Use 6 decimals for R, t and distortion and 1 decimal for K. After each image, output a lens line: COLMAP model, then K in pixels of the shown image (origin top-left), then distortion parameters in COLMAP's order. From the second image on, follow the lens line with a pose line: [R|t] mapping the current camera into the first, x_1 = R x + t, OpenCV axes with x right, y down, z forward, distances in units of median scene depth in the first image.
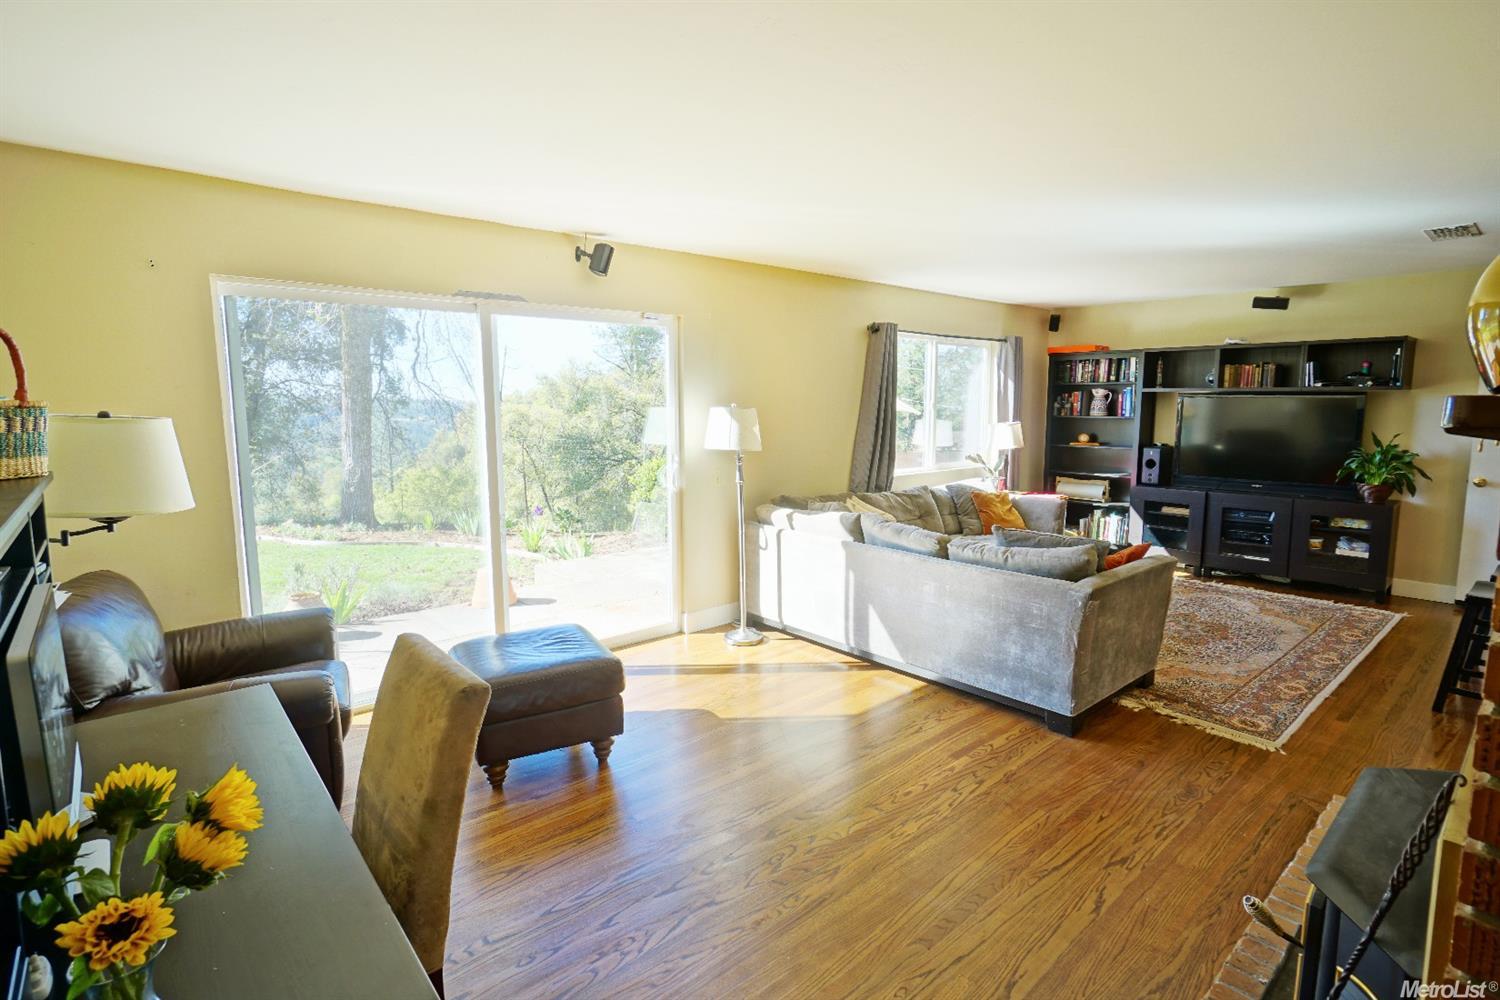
lens RADIAL K [[737.3, 0, 736.8], [0, 737.3, 497.6], [0, 0, 1]] dist [-0.011888, -0.000068]
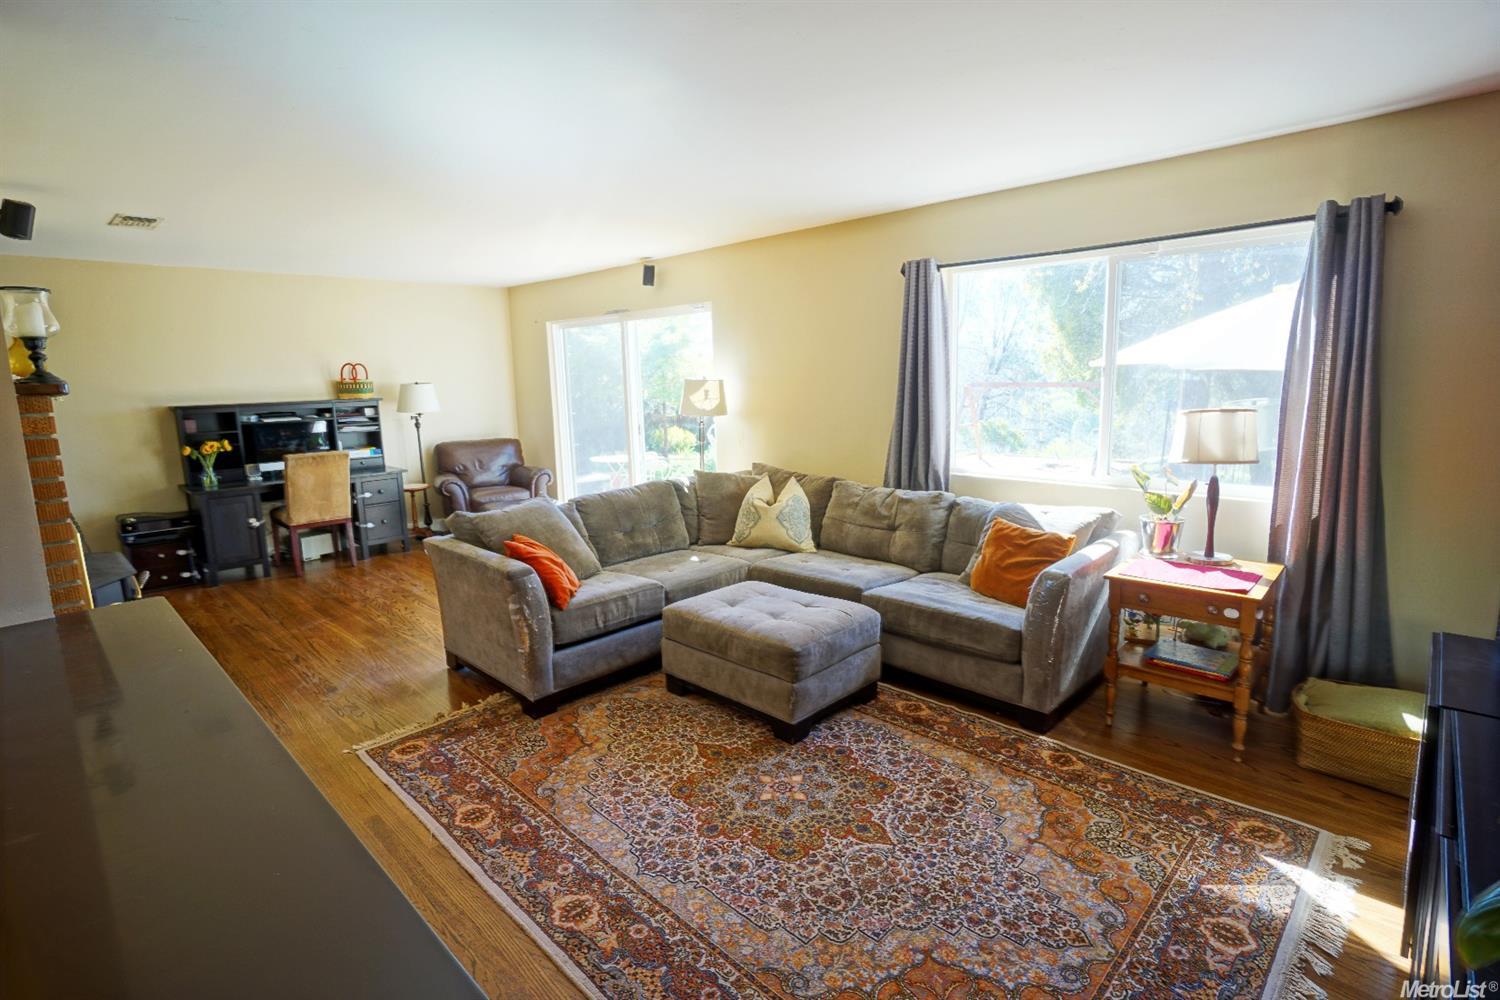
lens RADIAL K [[737.3, 0, 755.3], [0, 737.3, 489.0], [0, 0, 1]] dist [-0.011888, -0.000068]
pose [[0.088211, 0.157951, -0.983499, 1.319976], [-0.111351, 0.982723, 0.147839, -0.147581], [0.989858, 0.096473, 0.104275, 1.096361]]
